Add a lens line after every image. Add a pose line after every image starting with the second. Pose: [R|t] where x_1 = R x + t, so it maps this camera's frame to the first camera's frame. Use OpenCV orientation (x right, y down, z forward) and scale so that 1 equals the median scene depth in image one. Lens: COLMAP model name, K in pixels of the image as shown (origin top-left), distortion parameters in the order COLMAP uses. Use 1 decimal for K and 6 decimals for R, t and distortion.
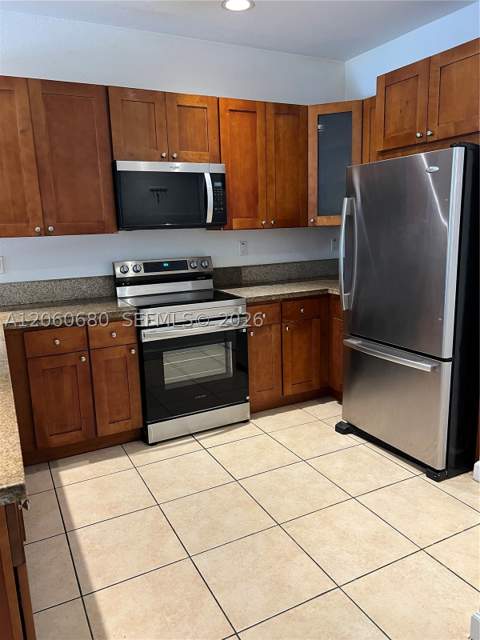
lens RADIAL K [[487.9, 0, 240.0], [0, 487.9, 320.0], [0, 0, 1]] dist [0.023028, -0.008949]
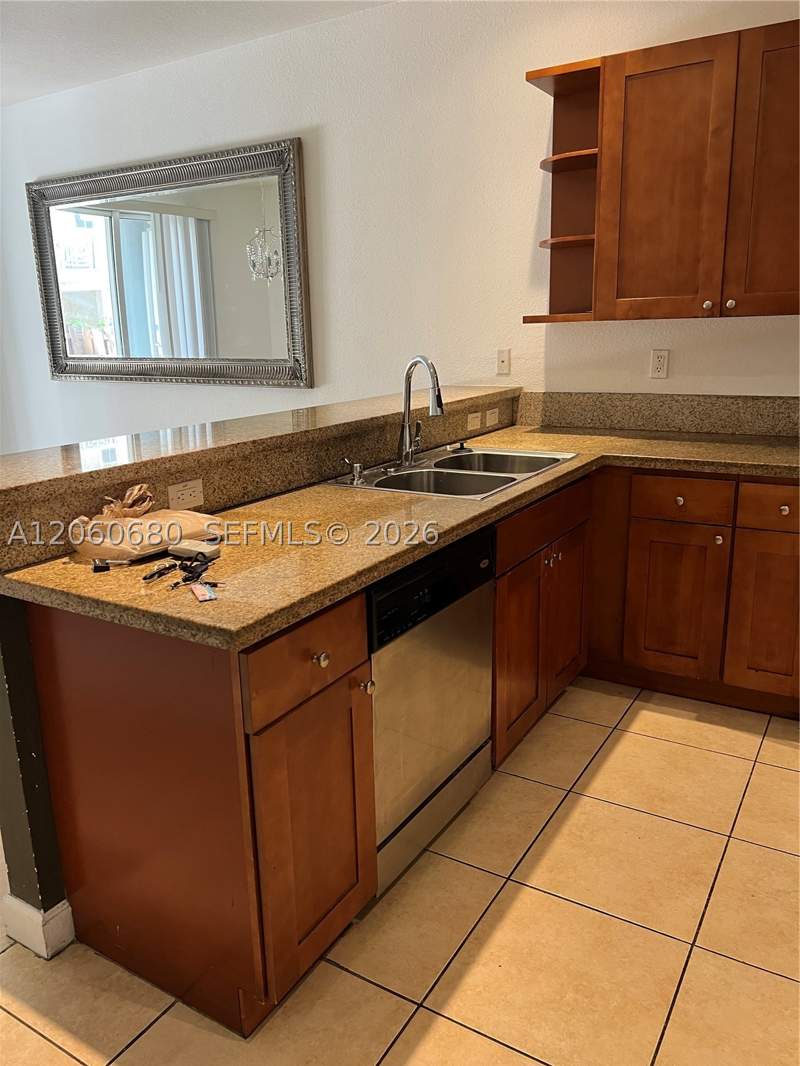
lens RADIAL K [[812.7, 0, 400.0], [0, 812.7, 533.0], [0, 0, 1]] dist [0.023028, -0.008949]
pose [[0.521535, 0.230124, -0.821611, 0.256810], [-0.161388, 0.972165, 0.169847, -0.028318], [0.837828, 0.044017, 0.544158, 0.182696]]
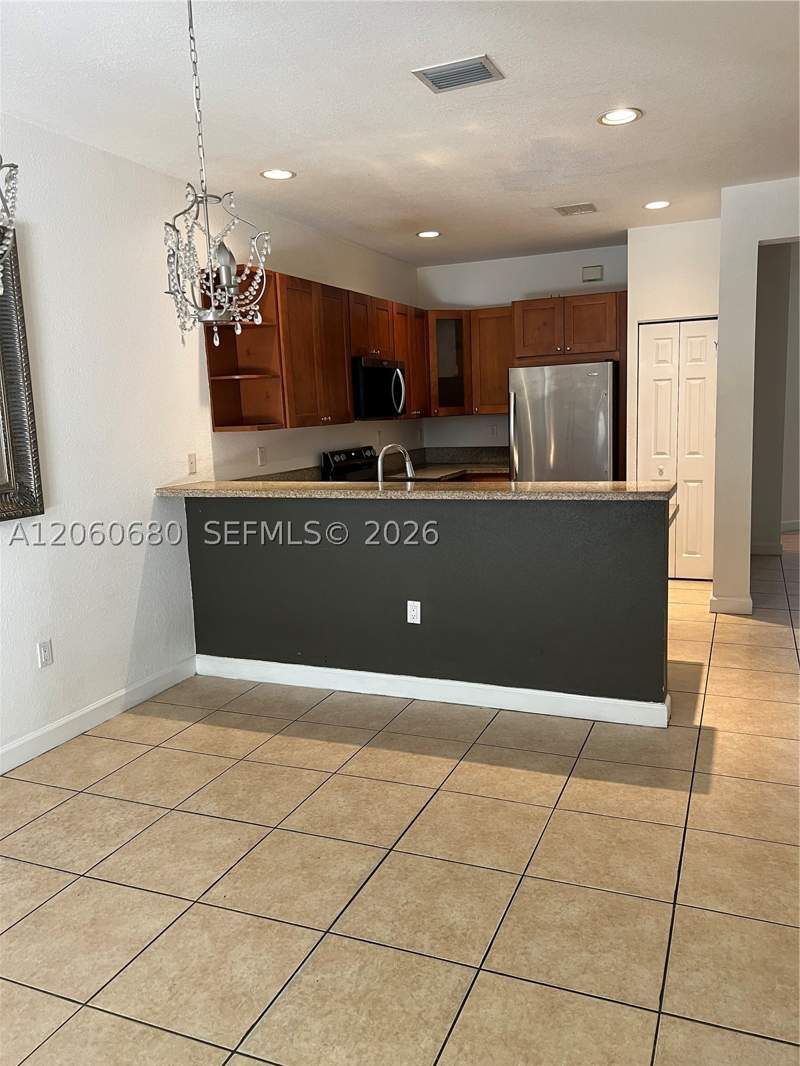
lens RADIAL K [[812.7, 0, 400.0], [0, 812.7, 533.0], [0, 0, 1]] dist [0.023028, -0.008949]
pose [[0.768293, -0.102220, 0.631884, -1.447828], [0.146956, 0.988966, -0.018695, 0.120027], [-0.623001, 0.107223, 0.774838, -0.451474]]
